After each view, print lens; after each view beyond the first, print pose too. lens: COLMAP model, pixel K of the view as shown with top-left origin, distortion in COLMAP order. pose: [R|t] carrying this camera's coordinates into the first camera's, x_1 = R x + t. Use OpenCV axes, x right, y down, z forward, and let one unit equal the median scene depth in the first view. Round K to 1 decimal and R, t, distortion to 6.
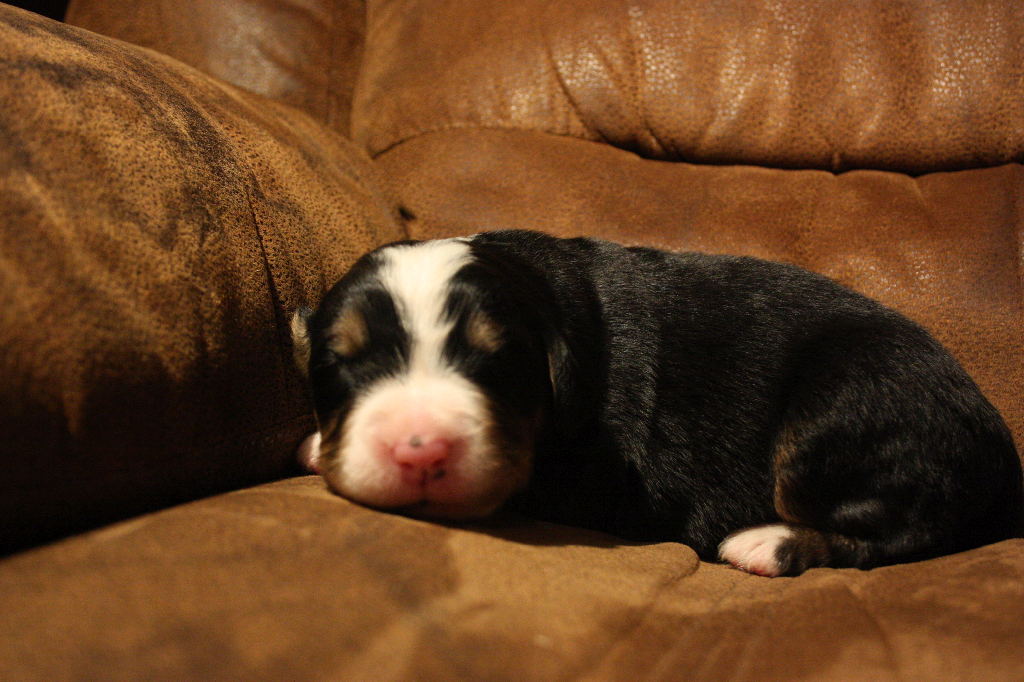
lens RADIAL K [[1260.3, 0, 548.8], [0, 1260.3, 340.9], [0, 0, 1]] dist [-0.004639, -0.066769]
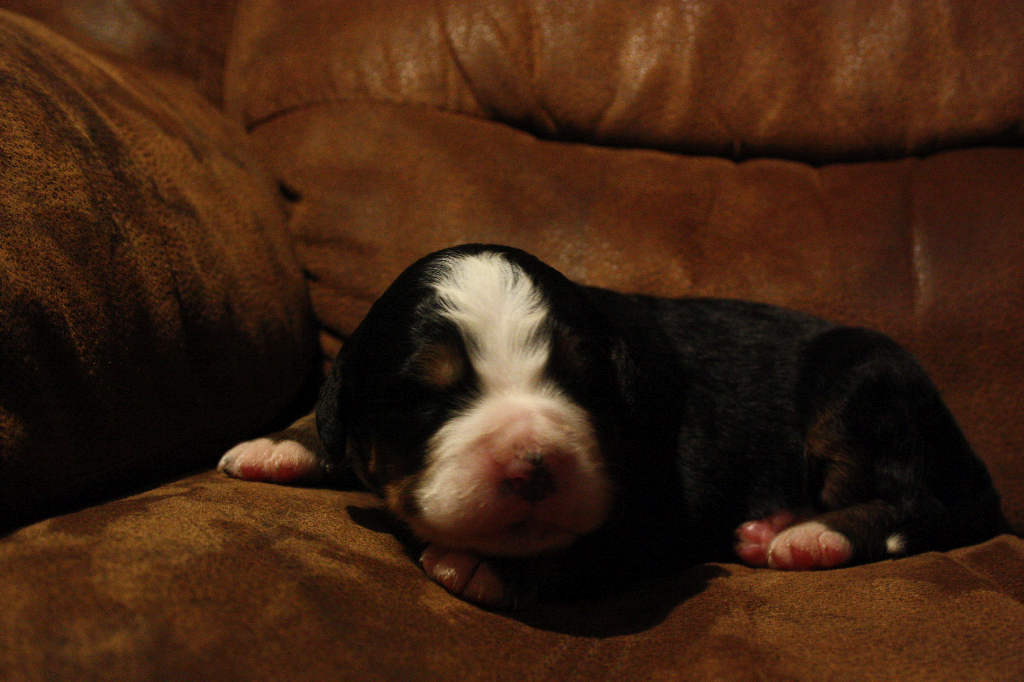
lens RADIAL K [[1538.4, 0, 493.7], [0, 1538.4, 340.1], [0, 0, 1]] dist [-0.034569, 0.138043]
pose [[0.998693, 0.012630, 0.049522, -0.016339], [-0.014822, 0.998915, 0.044141, -0.044928], [-0.048911, -0.044818, 0.997797, -0.182271]]
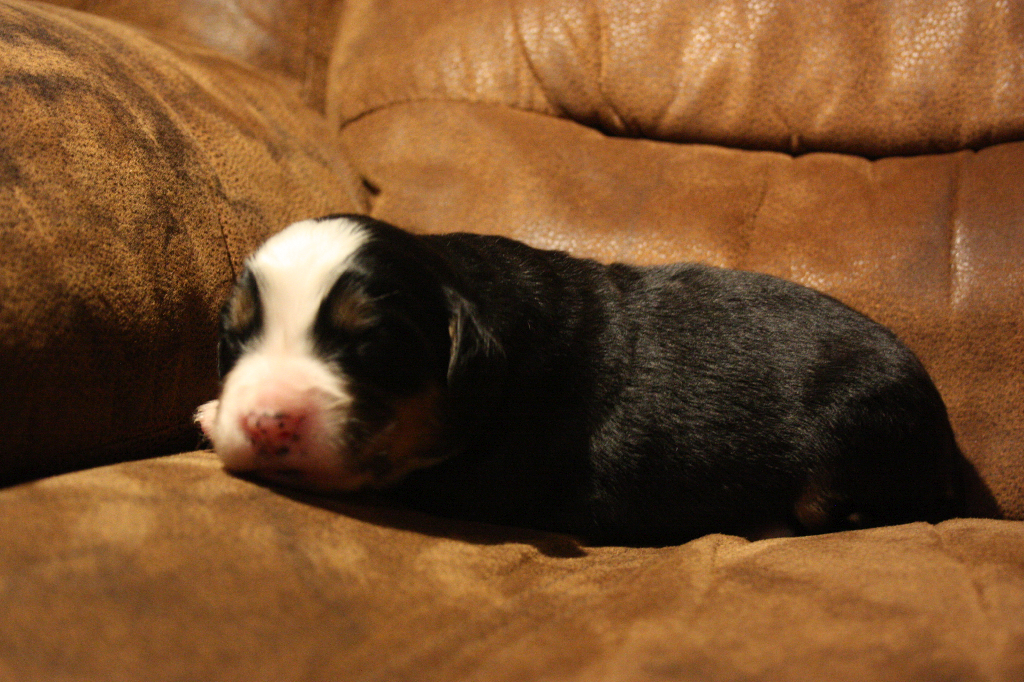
lens RADIAL K [[1538.4, 0, 493.7], [0, 1538.4, 340.1], [0, 0, 1]] dist [-0.034569, 0.138043]
pose [[0.997004, 0.021123, -0.074409, 0.083904], [-0.017354, 0.998551, 0.050934, -0.044495], [0.075377, -0.049490, 0.995926, -0.243335]]
